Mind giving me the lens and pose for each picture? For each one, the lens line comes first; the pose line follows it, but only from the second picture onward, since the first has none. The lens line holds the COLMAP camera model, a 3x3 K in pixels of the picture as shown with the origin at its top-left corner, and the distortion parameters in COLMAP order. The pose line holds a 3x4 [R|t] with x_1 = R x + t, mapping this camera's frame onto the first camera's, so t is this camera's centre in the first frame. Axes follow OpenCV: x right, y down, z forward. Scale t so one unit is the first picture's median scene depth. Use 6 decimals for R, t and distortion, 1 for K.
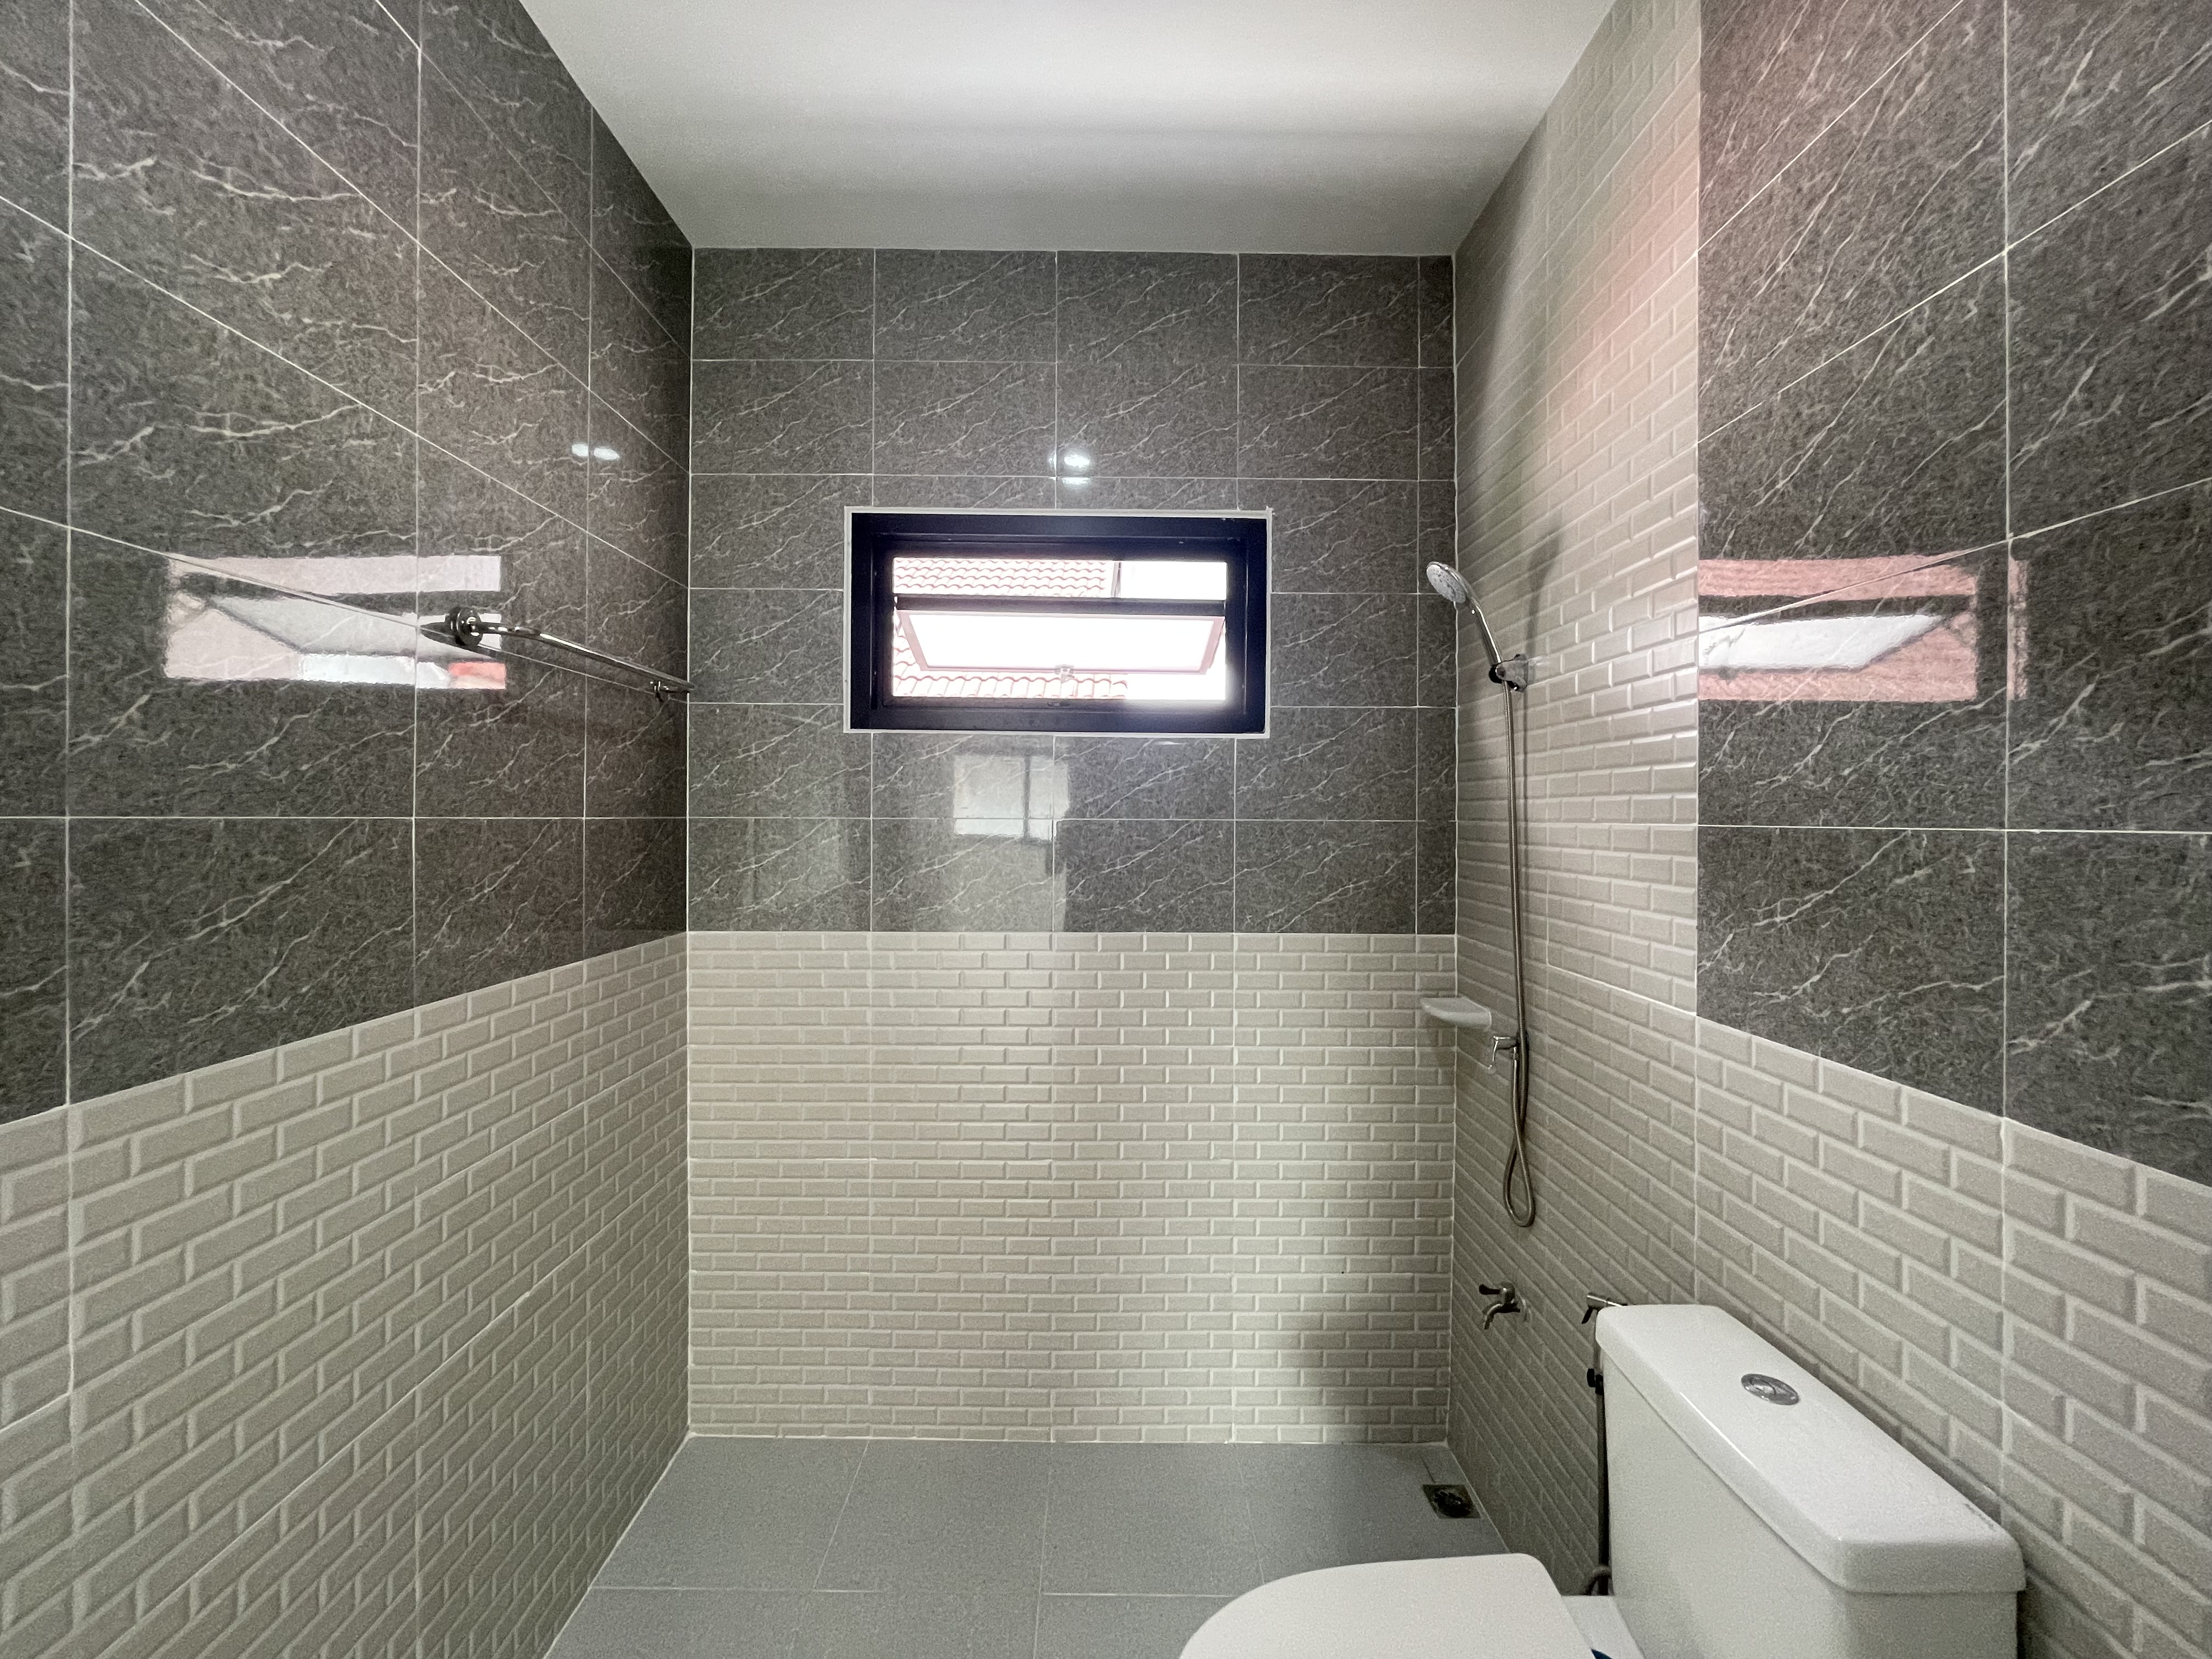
lens RADIAL K [[897.7, 0, 1115.2], [0, 897.7, 828.4], [0, 0, 1]] dist [-0.001263, -0.000668]
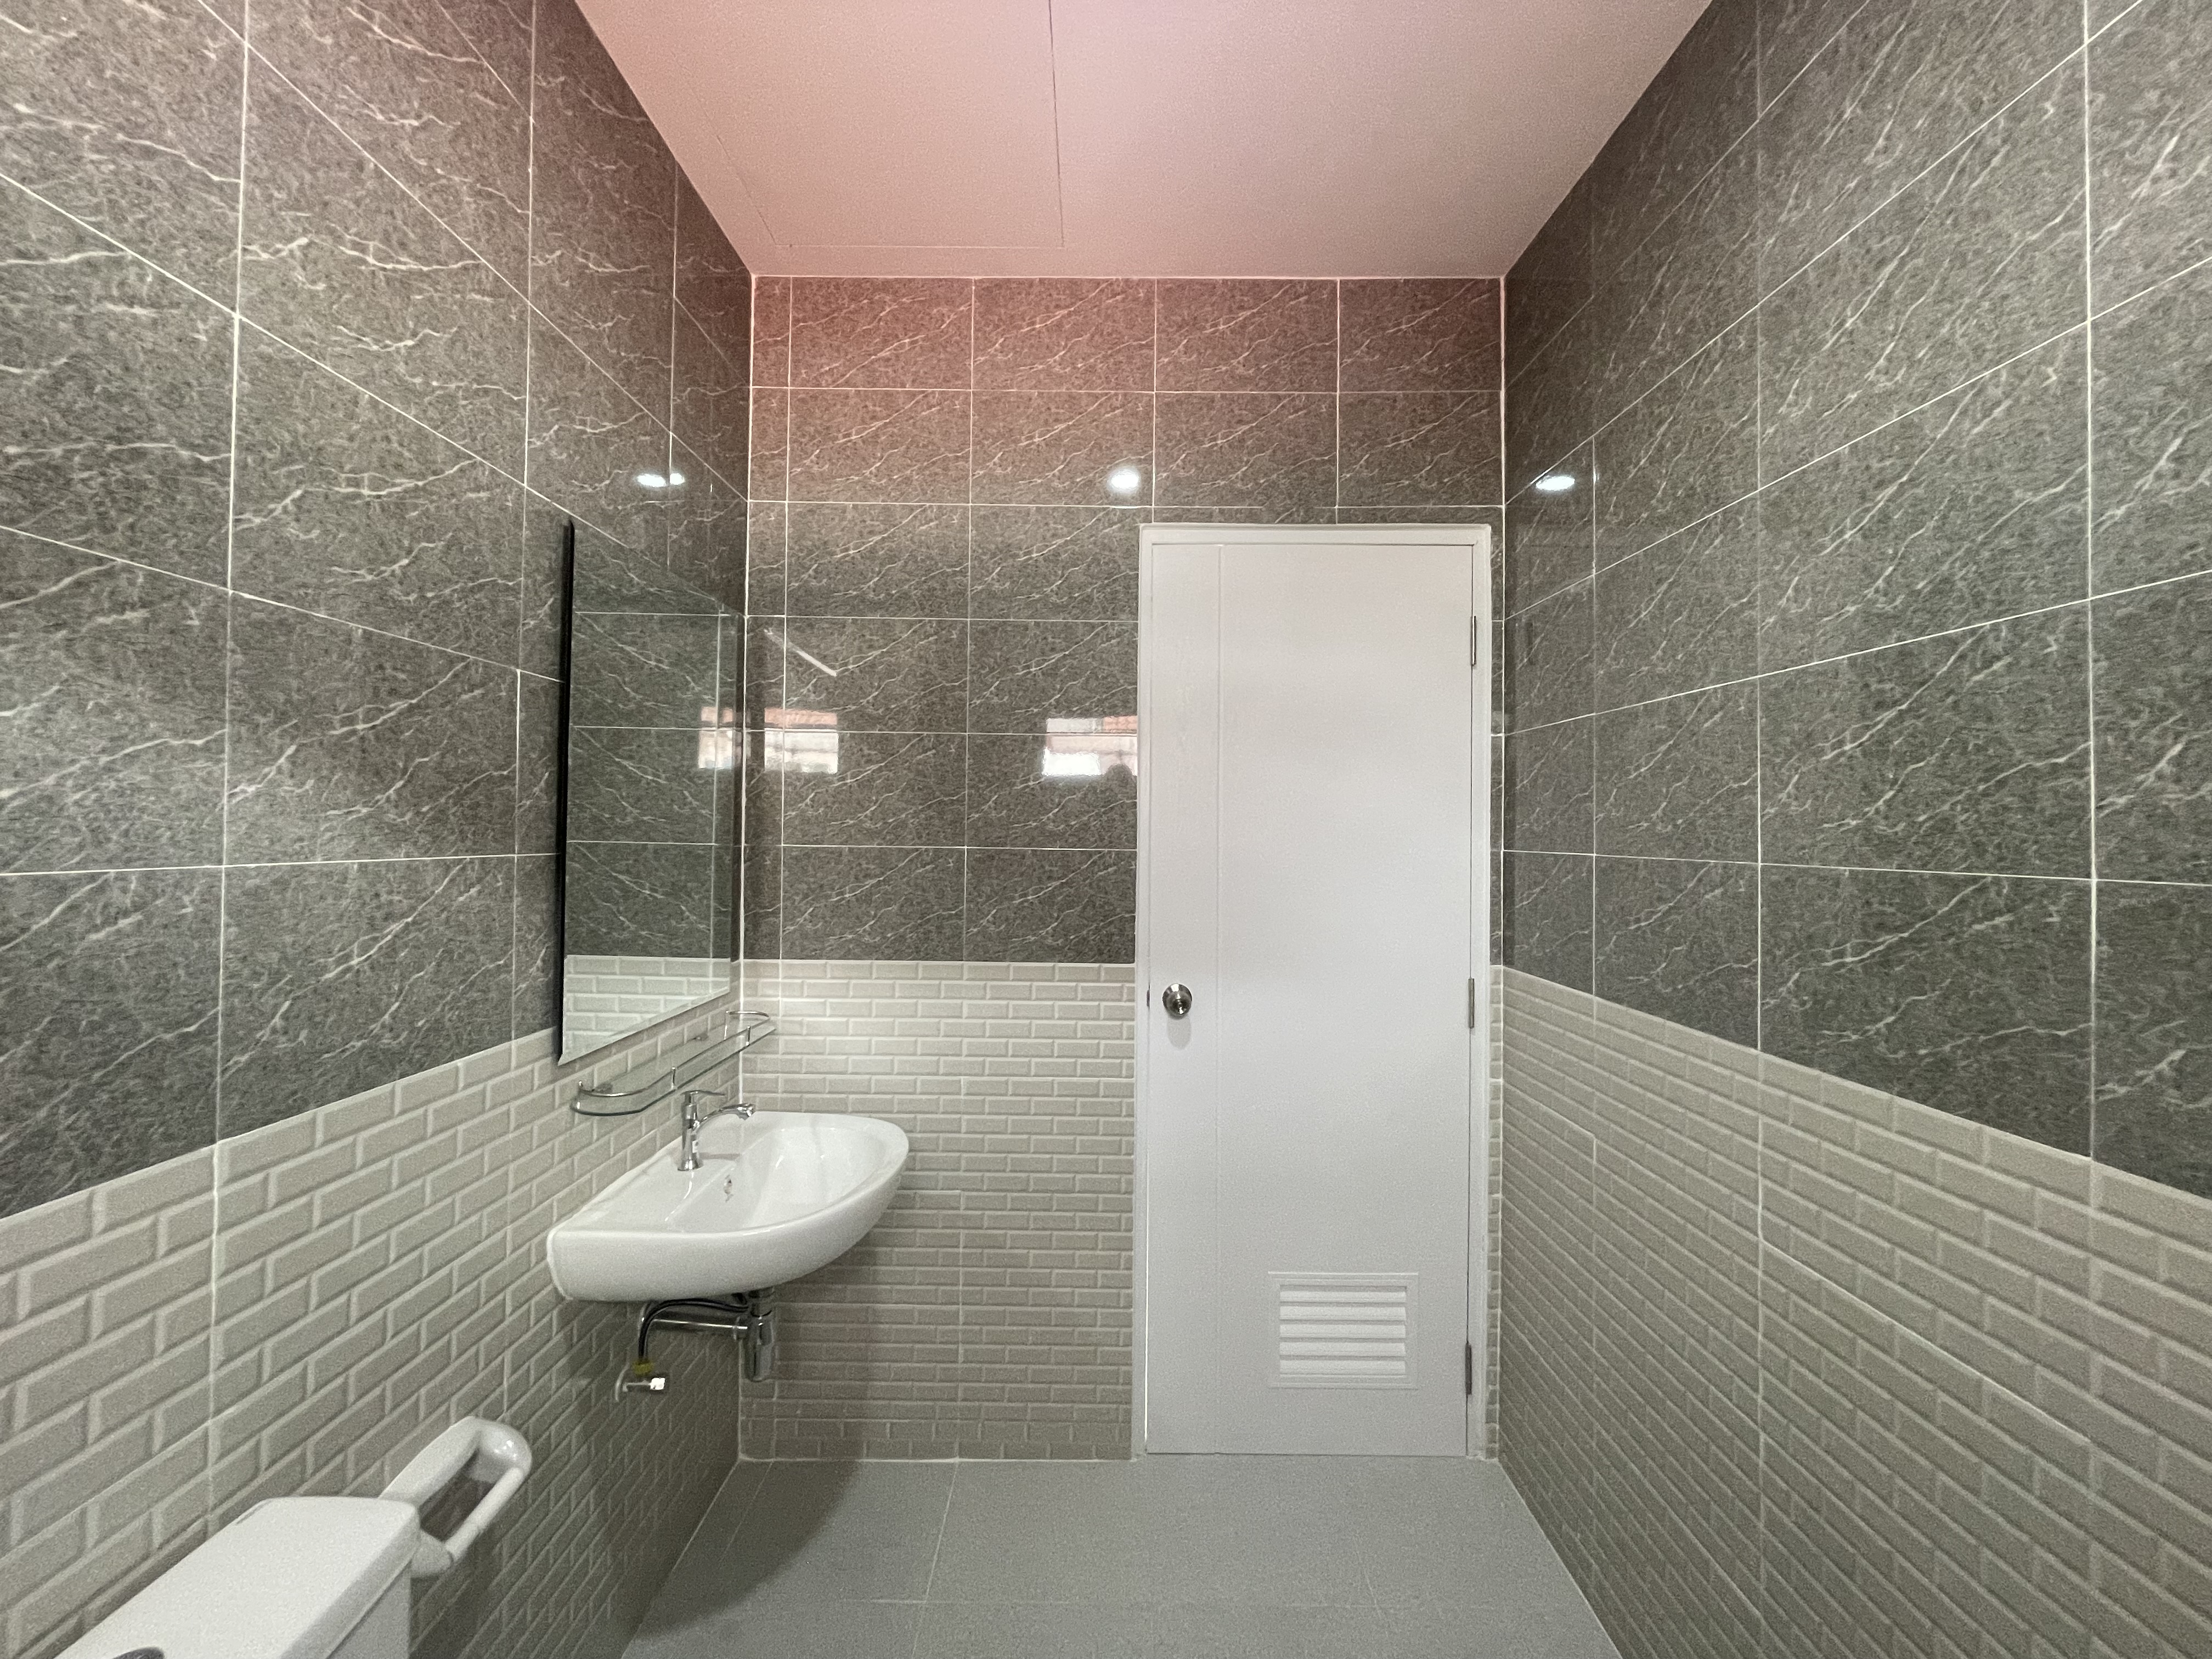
lens RADIAL K [[897.7, 0, 1100.0], [0, 897.7, 824.3], [0, 0, 1]] dist [-0.001263, -0.000668]
pose [[0.999944, 0.002713, -0.010181, -0.120020], [-0.002842, 0.999915, -0.012708, -0.043157], [0.010145, 0.012736, 0.999867, -0.033680]]
